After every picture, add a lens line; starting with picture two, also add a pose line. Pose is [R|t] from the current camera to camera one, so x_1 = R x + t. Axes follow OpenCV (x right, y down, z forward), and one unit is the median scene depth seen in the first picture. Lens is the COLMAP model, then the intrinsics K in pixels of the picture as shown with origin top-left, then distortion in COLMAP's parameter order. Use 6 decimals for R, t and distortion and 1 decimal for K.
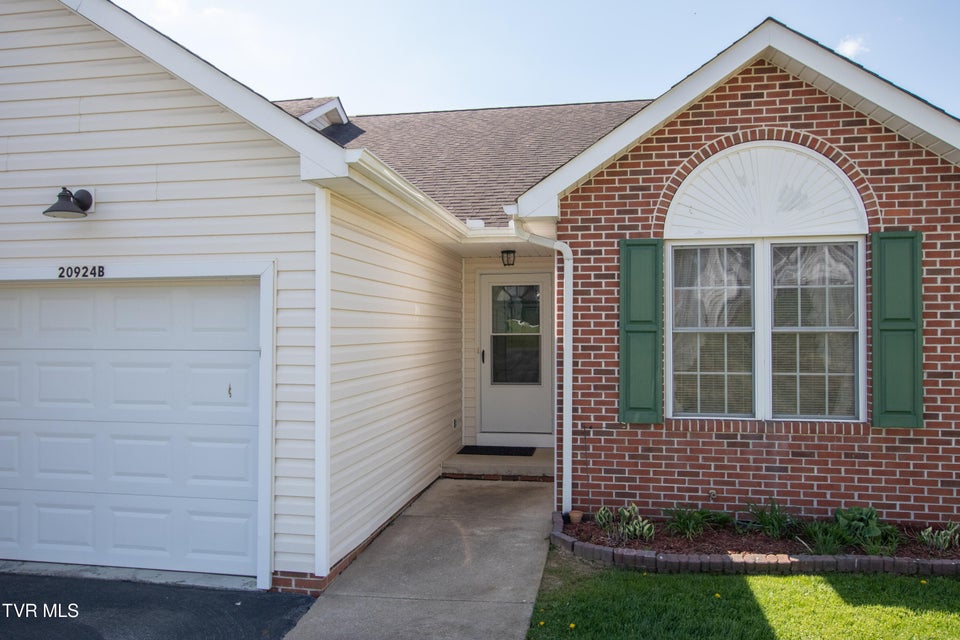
lens RADIAL K [[716.2, 0, 475.3], [0, 716.2, 330.8], [0, 0, 1]] dist [0.011143, 0.011020]
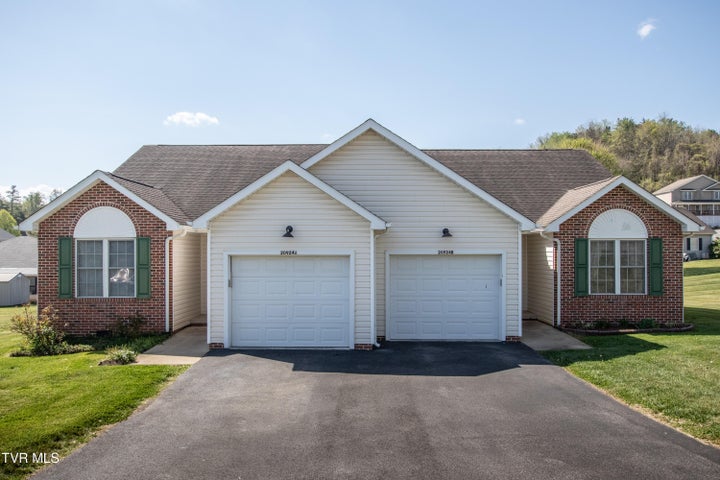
lens RADIAL K [[590.8, 0, 352.7], [0, 590.8, 244.2], [0, 0, 1]] dist [0.003565, 0.011855]
pose [[0.986289, 0.002976, 0.165000, -1.220557], [-0.003002, 0.999995, -0.000094, -0.099951], [-0.164999, -0.000403, 0.986294, -1.437616]]
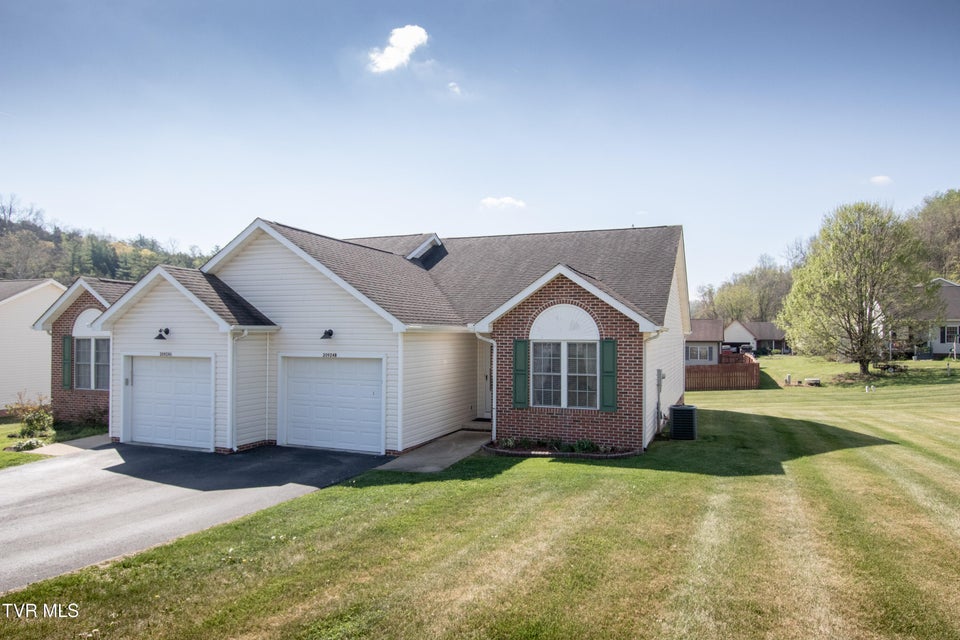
lens RADIAL K [[631.7, 0, 478.4], [0, 631.7, 329.4], [0, 0, 1]] dist [-0.019995, 0.003783]
pose [[0.982134, 0.004278, -0.188132, 0.530116], [-0.004612, 0.999988, -0.001338, -0.164933], [0.188124, 0.002182, 0.982143, -1.375361]]
